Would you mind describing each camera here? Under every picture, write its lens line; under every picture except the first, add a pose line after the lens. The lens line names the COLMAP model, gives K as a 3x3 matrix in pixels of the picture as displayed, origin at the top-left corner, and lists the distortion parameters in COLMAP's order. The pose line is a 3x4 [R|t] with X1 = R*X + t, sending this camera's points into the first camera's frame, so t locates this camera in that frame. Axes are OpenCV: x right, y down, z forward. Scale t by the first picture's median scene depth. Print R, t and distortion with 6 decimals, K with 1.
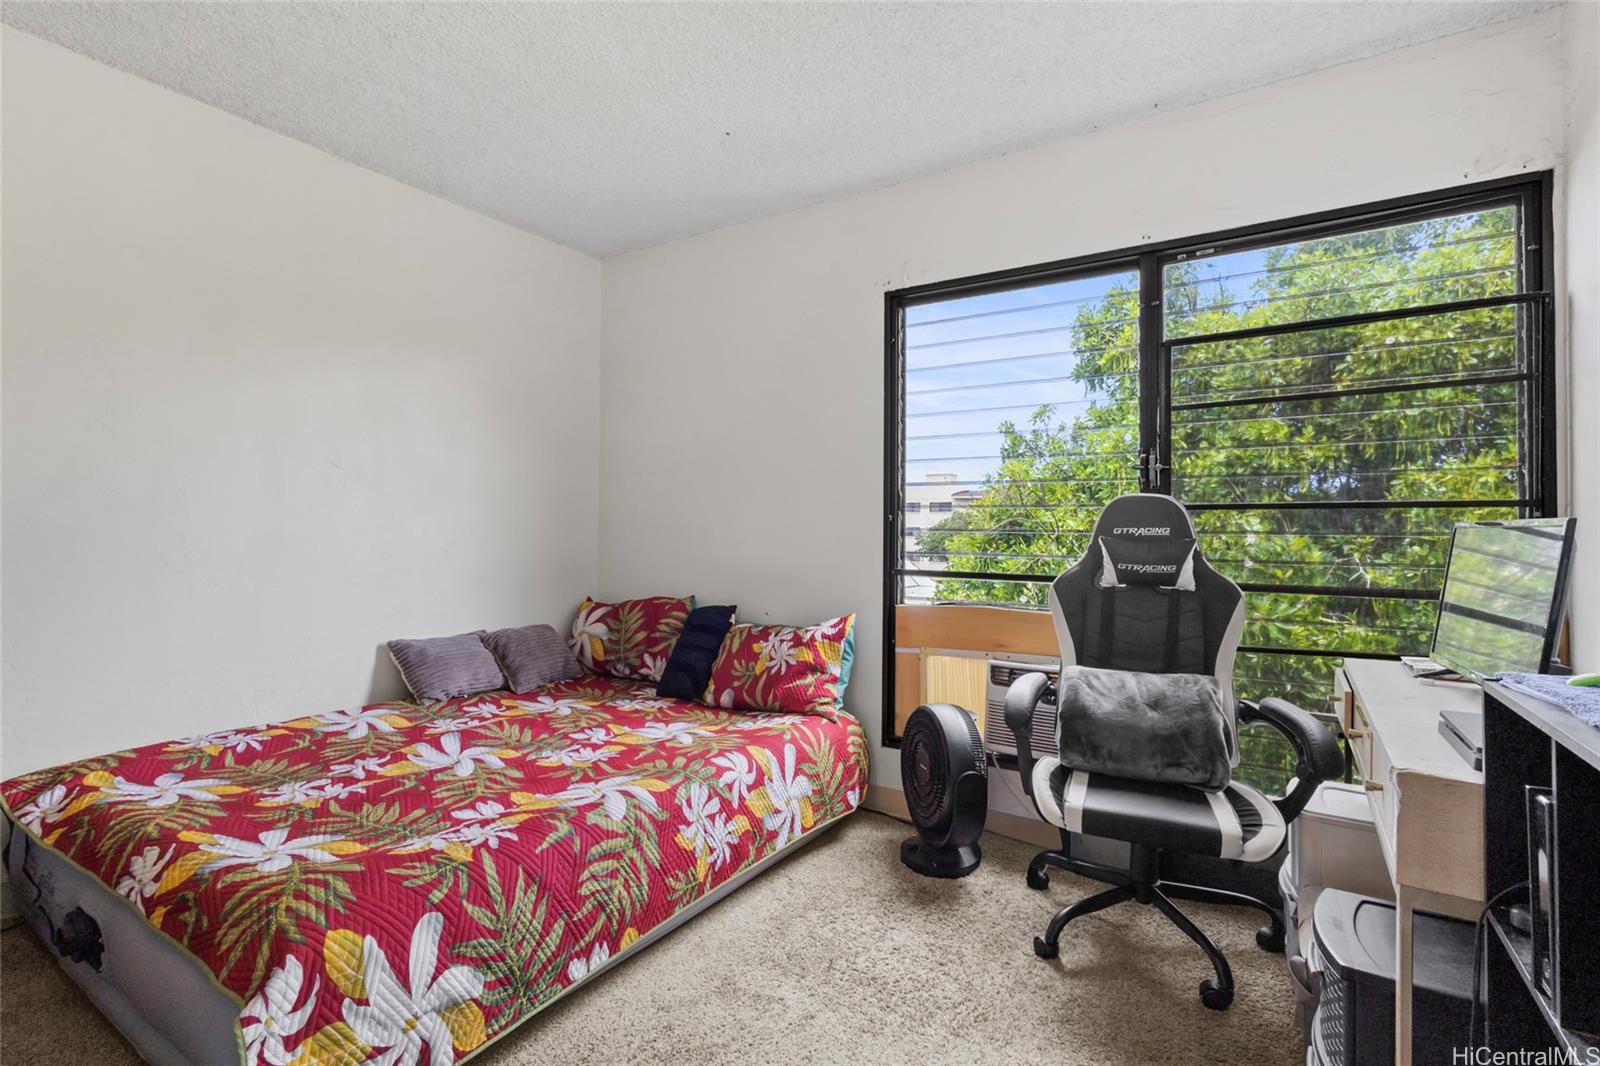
lens RADIAL K [[743.1, 0, 789.6], [0, 743.1, 525.4], [0, 0, 1]] dist [-0.007126, 0.003129]
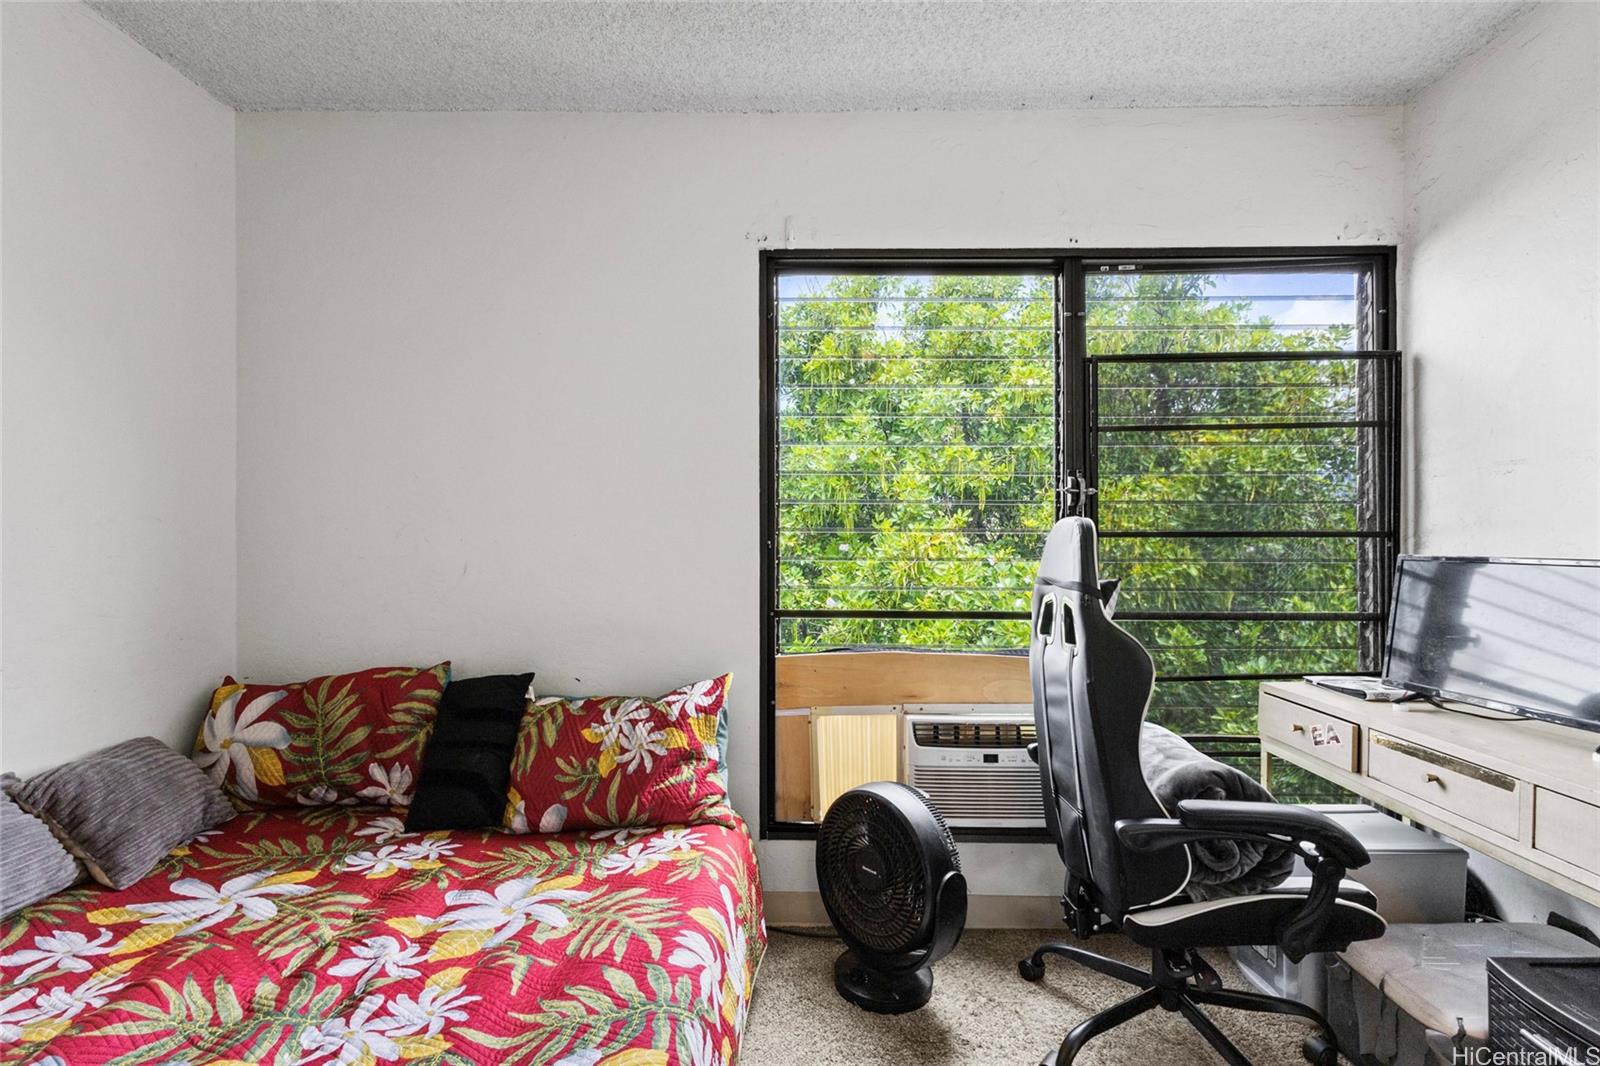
lens RADIAL K [[743.1, 0, 807.0], [0, 743.1, 541.4], [0, 0, 1]] dist [-0.007126, 0.003129]
pose [[0.847979, -0.011319, 0.529909, -0.242543], [0.002431, 0.999845, 0.017466, -0.026624], [-0.530025, -0.013522, 0.847874, 0.323796]]
